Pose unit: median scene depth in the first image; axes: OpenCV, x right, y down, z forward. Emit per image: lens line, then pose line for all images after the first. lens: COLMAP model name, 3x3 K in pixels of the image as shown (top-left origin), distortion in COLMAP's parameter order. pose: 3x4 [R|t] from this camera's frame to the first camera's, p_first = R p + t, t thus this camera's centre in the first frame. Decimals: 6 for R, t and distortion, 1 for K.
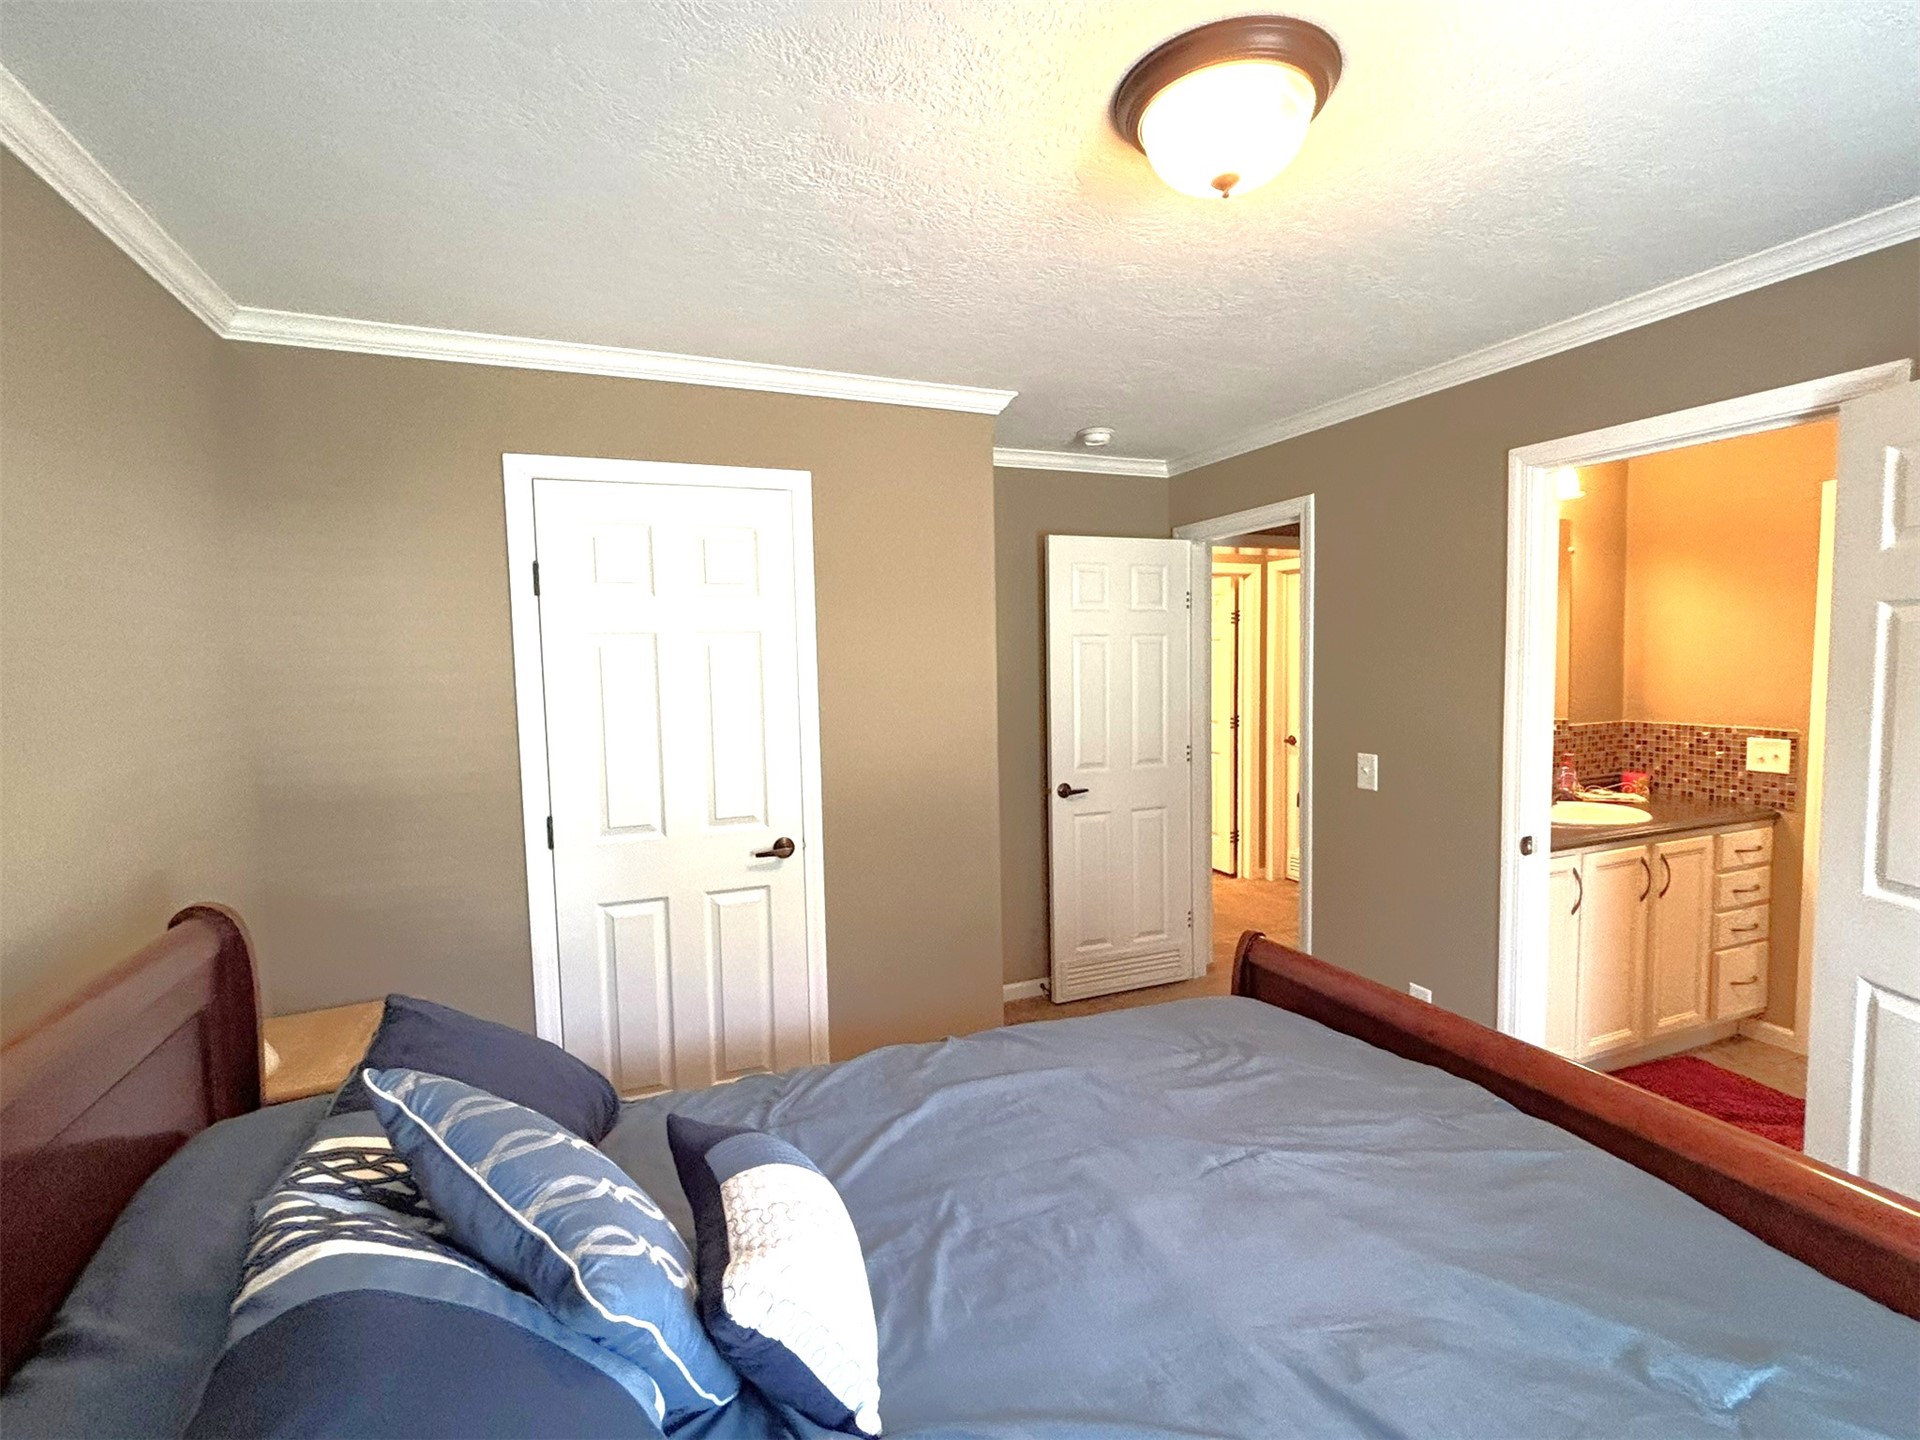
lens RADIAL K [[874.1, 0, 960.0], [0, 874.1, 720.0], [0, 0, 1]] dist [-0.032847, 0.006547]
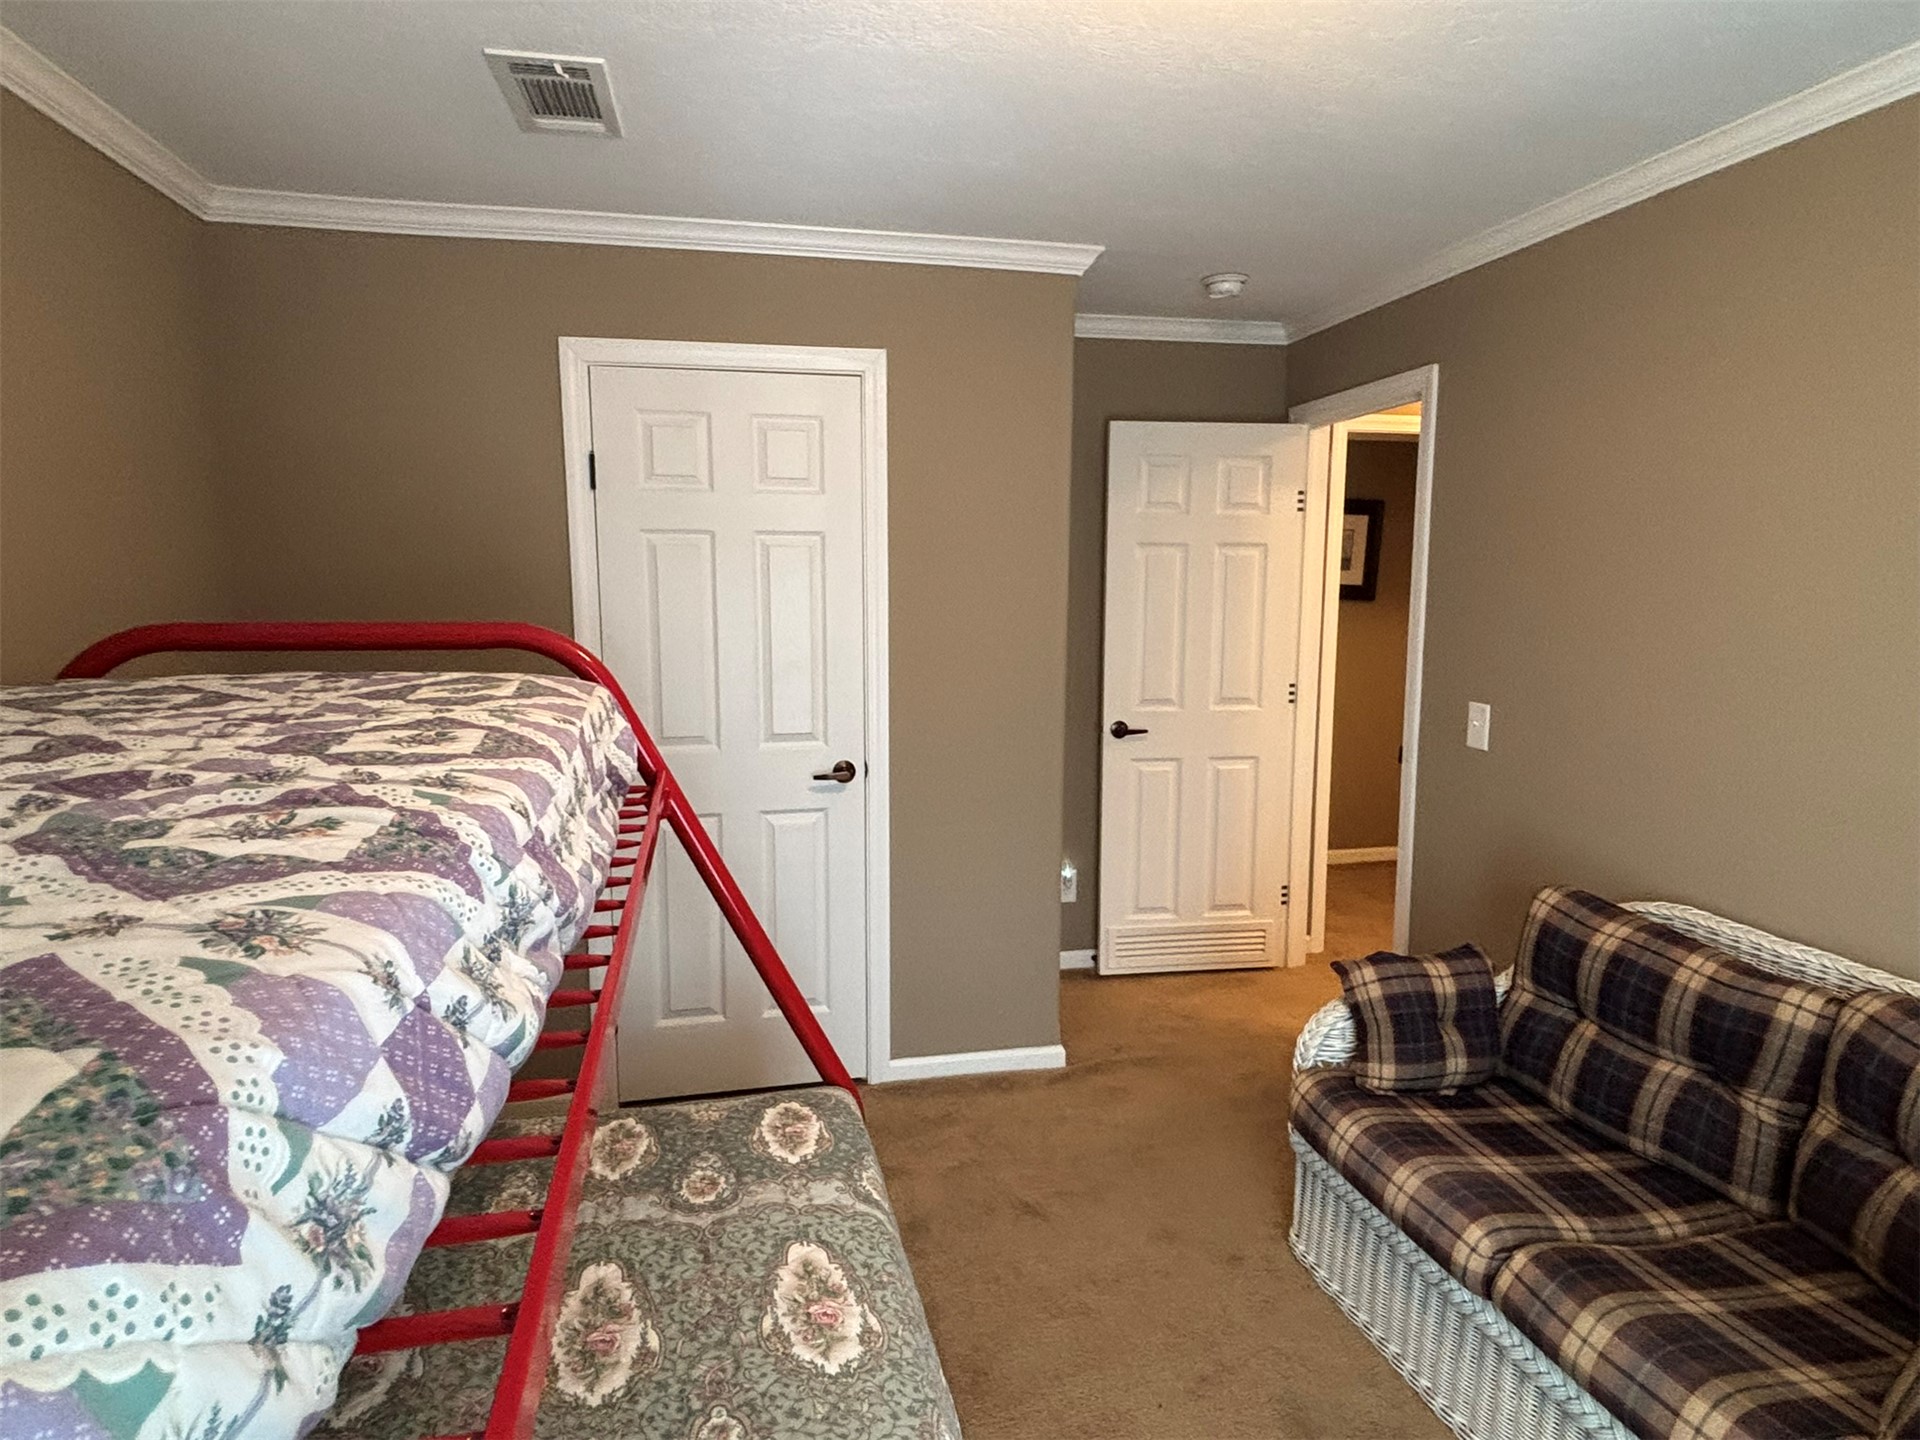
lens RADIAL K [[956.6, 0, 961.3], [0, 956.6, 683.8], [0, 0, 1]] dist [-0.021630, 0.010108]
pose [[0.971180, 0.053535, -0.232257, 0.167365], [-0.041076, 0.997462, 0.058154, -0.008843], [0.234780, -0.046938, 0.970915, 0.076307]]
